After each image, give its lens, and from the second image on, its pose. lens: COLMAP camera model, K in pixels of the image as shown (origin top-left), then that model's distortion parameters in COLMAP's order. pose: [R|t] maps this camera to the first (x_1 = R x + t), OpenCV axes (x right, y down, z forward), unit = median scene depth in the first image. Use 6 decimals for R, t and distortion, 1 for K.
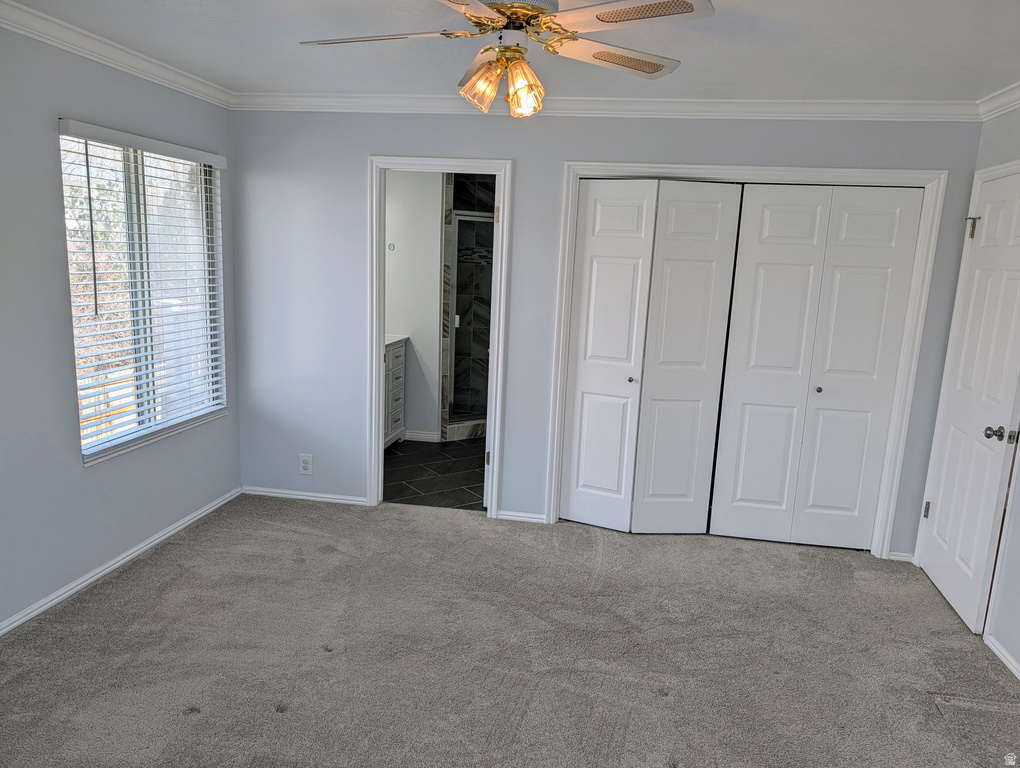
lens RADIAL K [[728.5, 0, 515.9], [0, 728.5, 384.3], [0, 0, 1]] dist [0.011894, -0.016765]
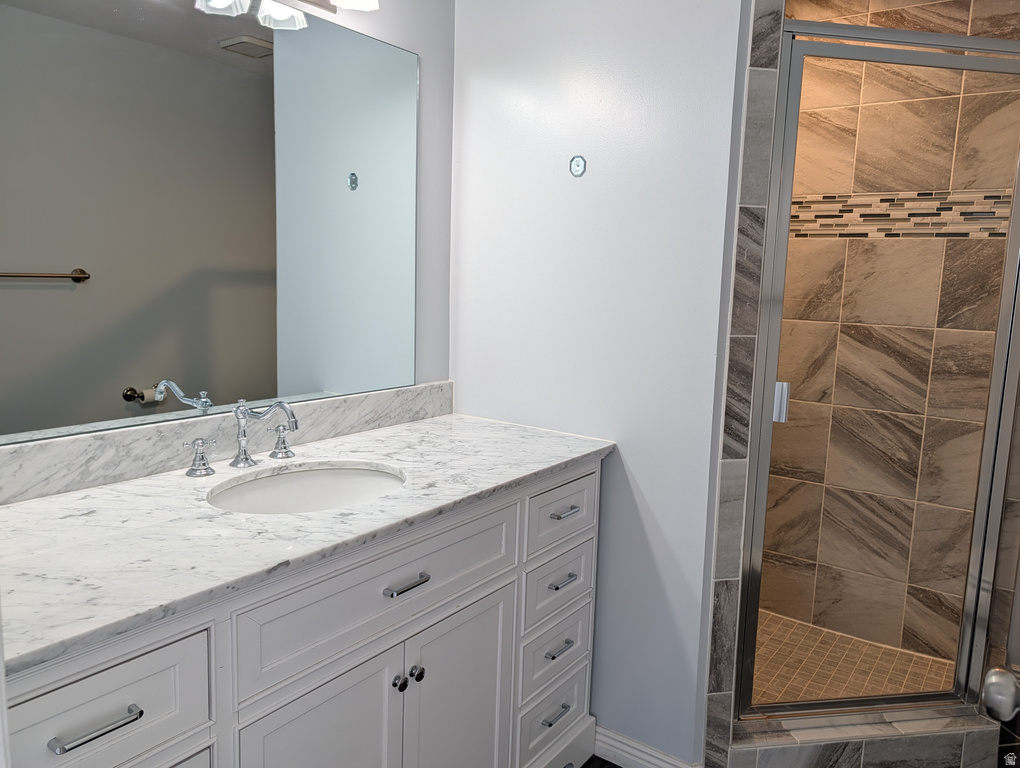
lens RADIAL K [[728.5, 0, 512.5], [0, 728.5, 387.3], [0, 0, 1]] dist [0.011894, -0.016765]
pose [[0.893851, 0.045746, -0.446025, -0.046659], [-0.067233, 0.997209, -0.032459, -0.076581], [0.443295, 0.059002, 0.894432, 0.695743]]
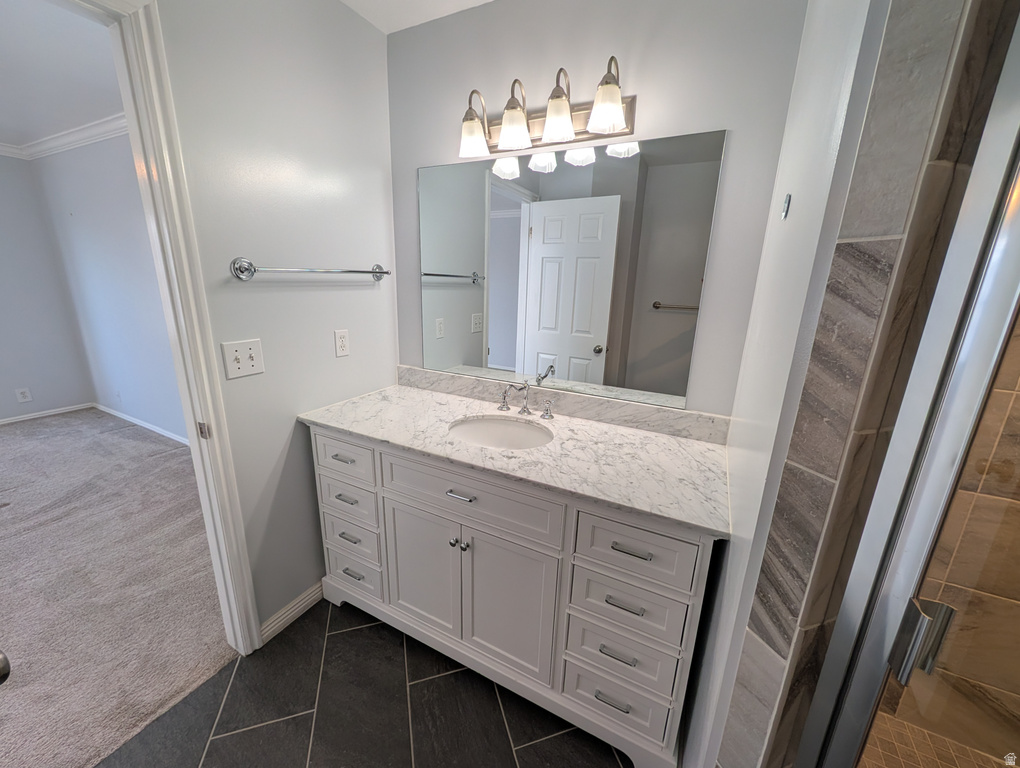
lens RADIAL K [[395.5, 0, 507.3], [0, 395.5, 386.2], [0, 0, 1]] dist [0.000534, 0.000061]
pose [[-0.317956, 0.192161, -0.928428, 0.008874], [-0.210018, 0.940643, 0.266614, -0.141240], [0.924552, 0.279758, -0.258726, 0.950805]]
